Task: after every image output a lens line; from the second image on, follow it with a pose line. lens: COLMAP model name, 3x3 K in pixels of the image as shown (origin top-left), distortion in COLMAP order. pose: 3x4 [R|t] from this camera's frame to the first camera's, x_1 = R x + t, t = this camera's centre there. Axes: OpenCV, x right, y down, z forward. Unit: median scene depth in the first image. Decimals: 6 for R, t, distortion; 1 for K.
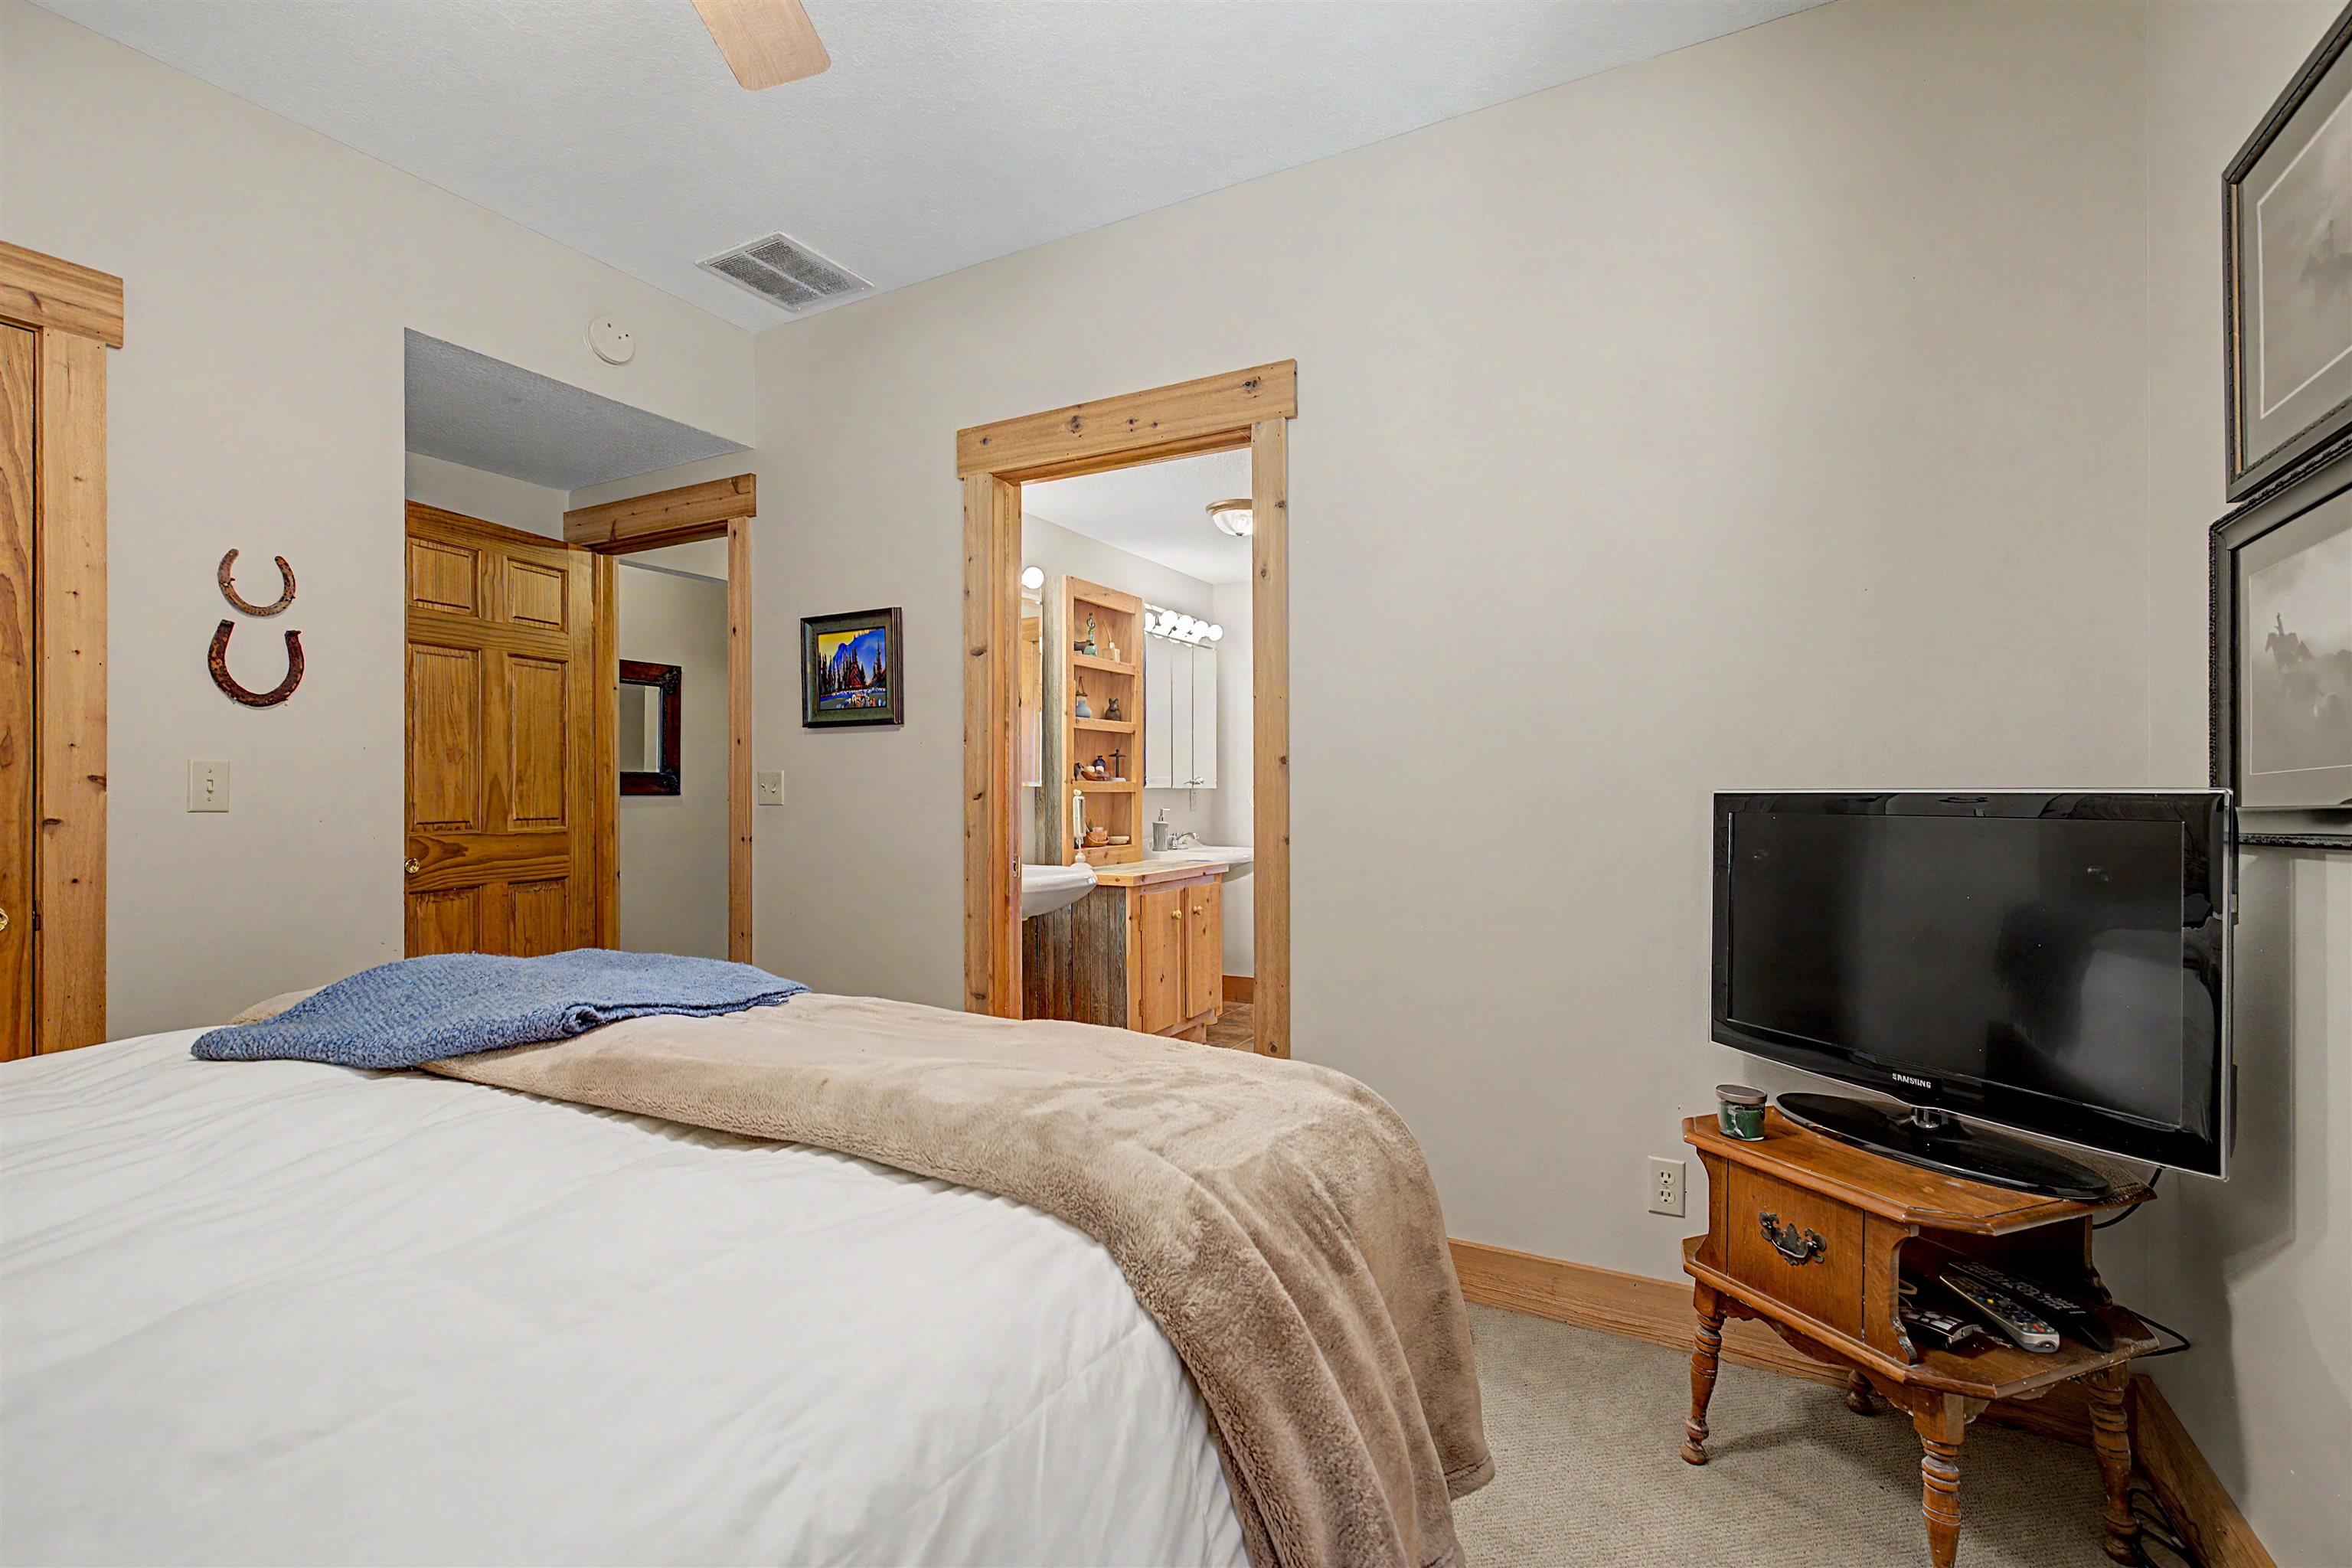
lens RADIAL K [[1087.2, 0, 1163.2], [0, 1087.2, 798.0], [0, 0, 1]] dist [0.000360, -0.000070]
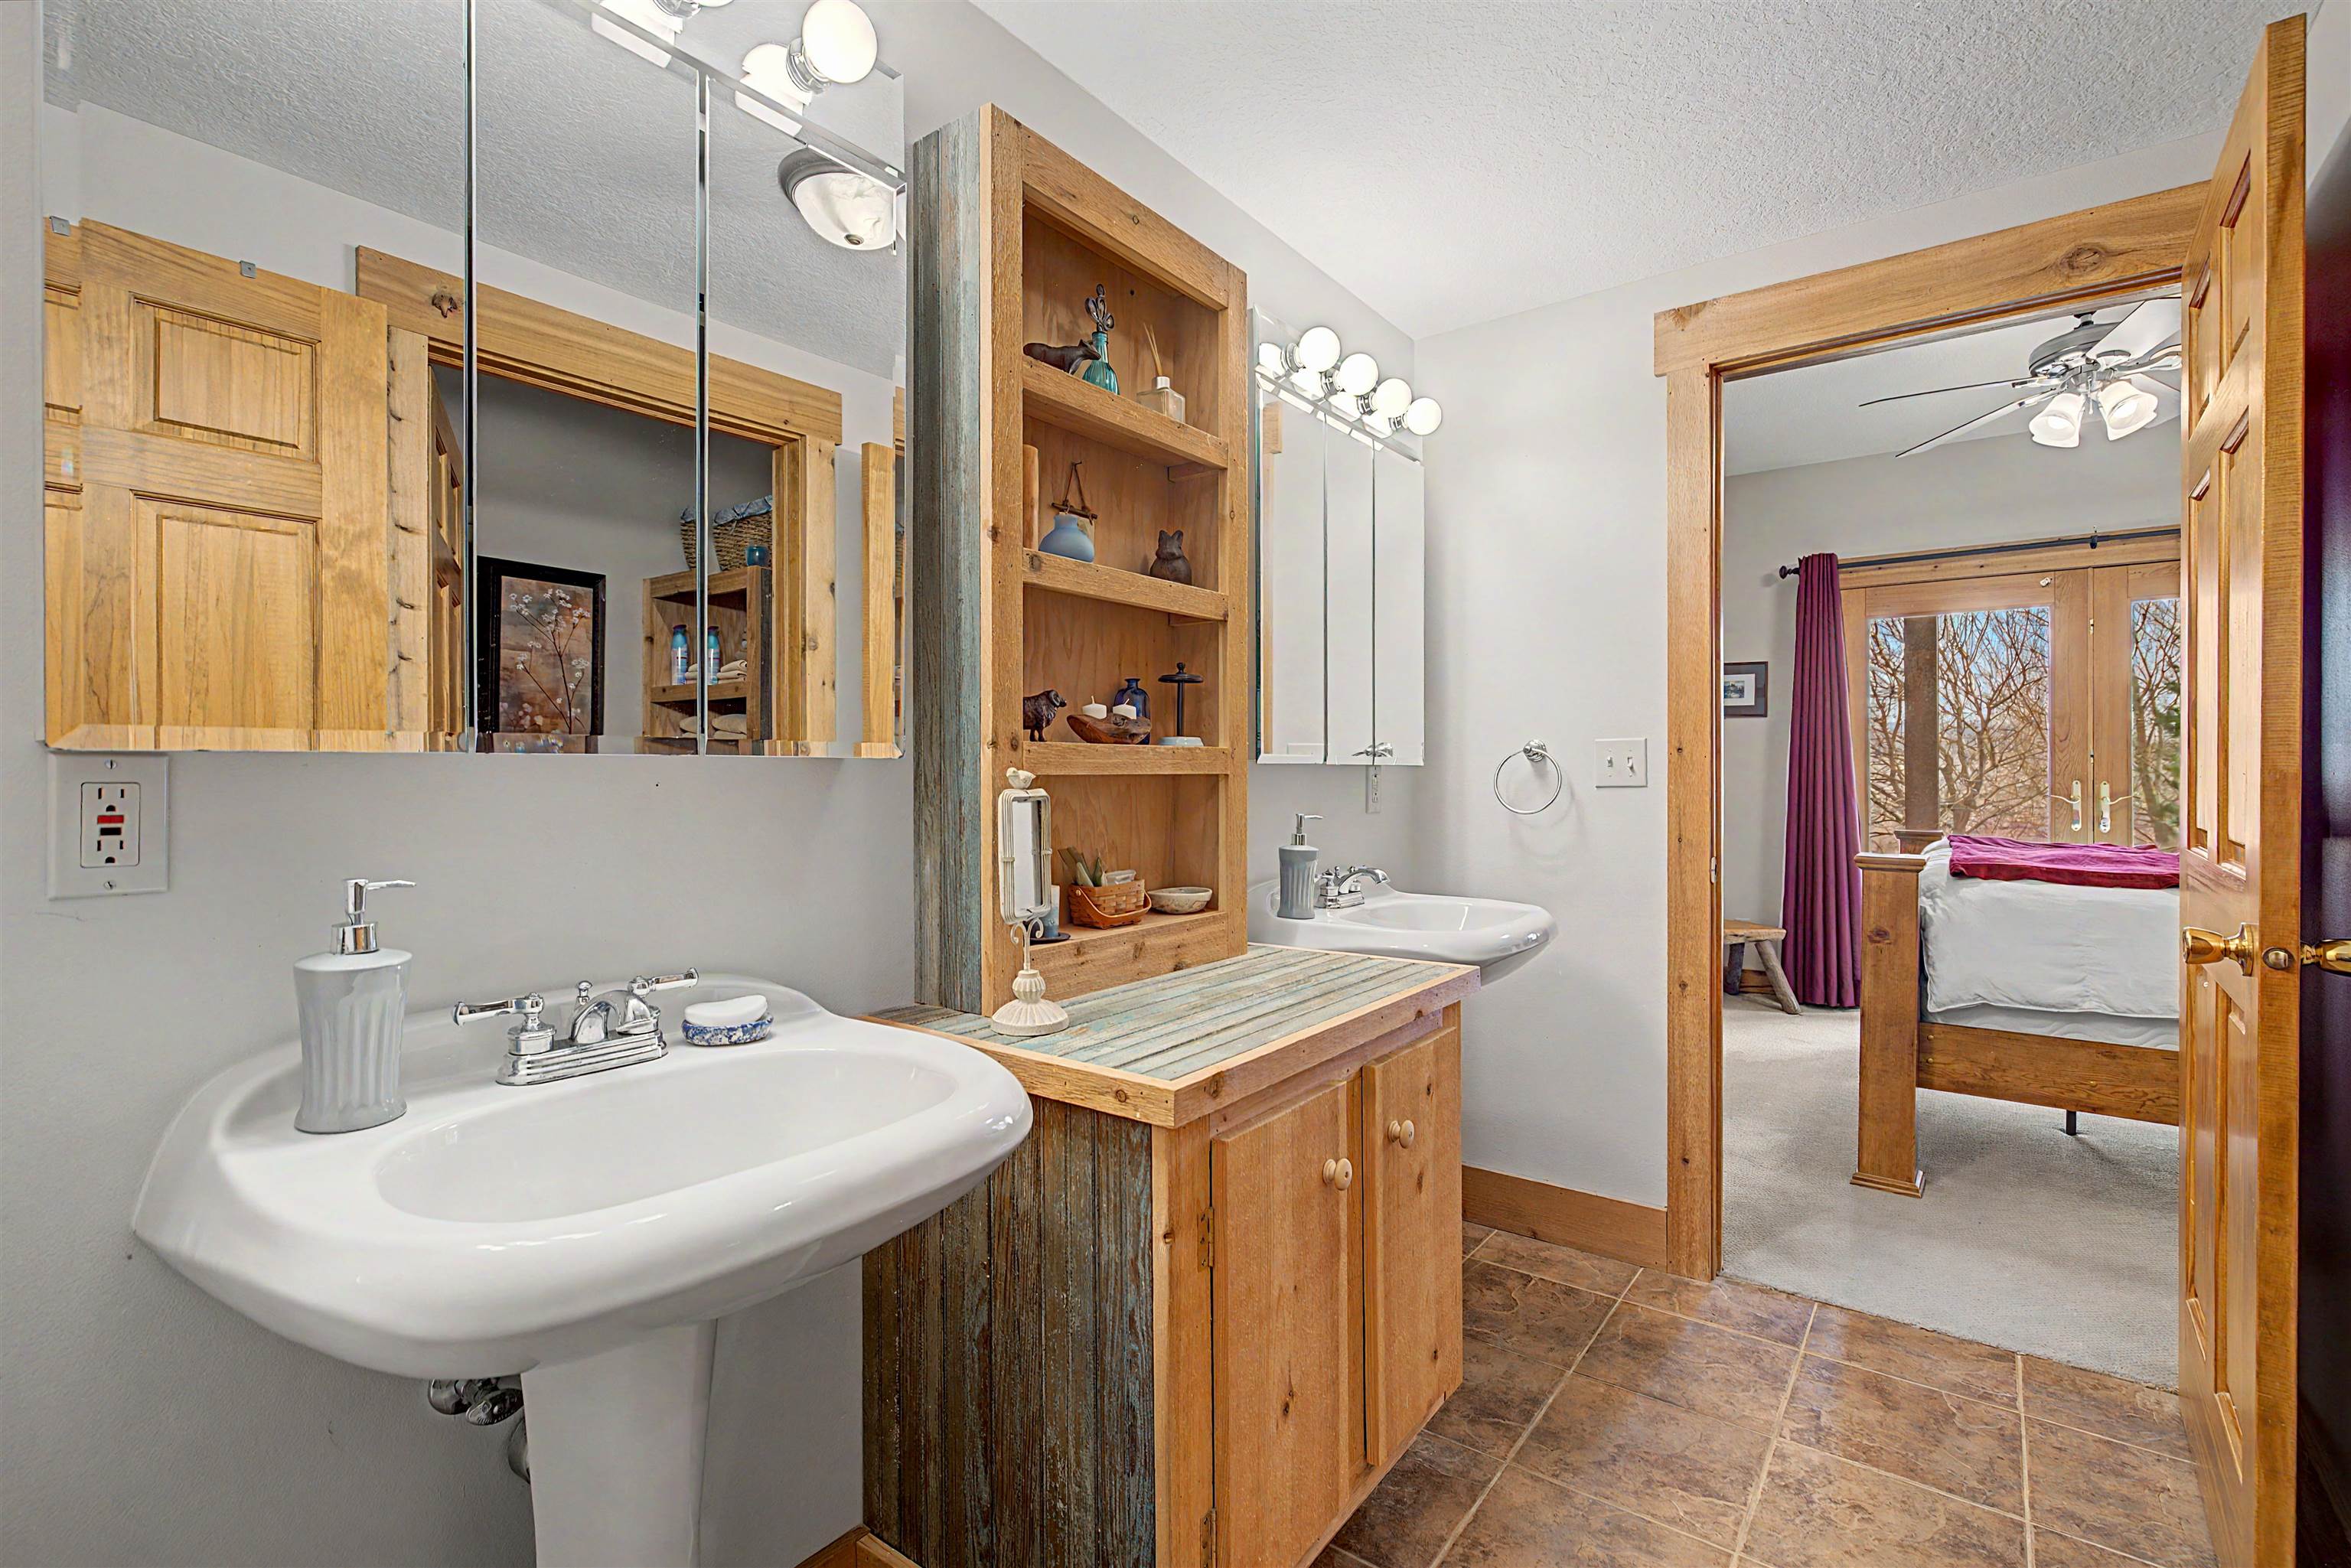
lens RADIAL K [[1069.3, 0, 1175.5], [0, 1069.3, 778.1], [0, 0, 1]] dist [-0.001296, -0.000137]
pose [[0.990841, 0.000762, -0.135029, 0.007130], [-0.000607, 0.999999, 0.001192, -0.004776], [0.135030, -0.001099, 0.990841, 0.643371]]
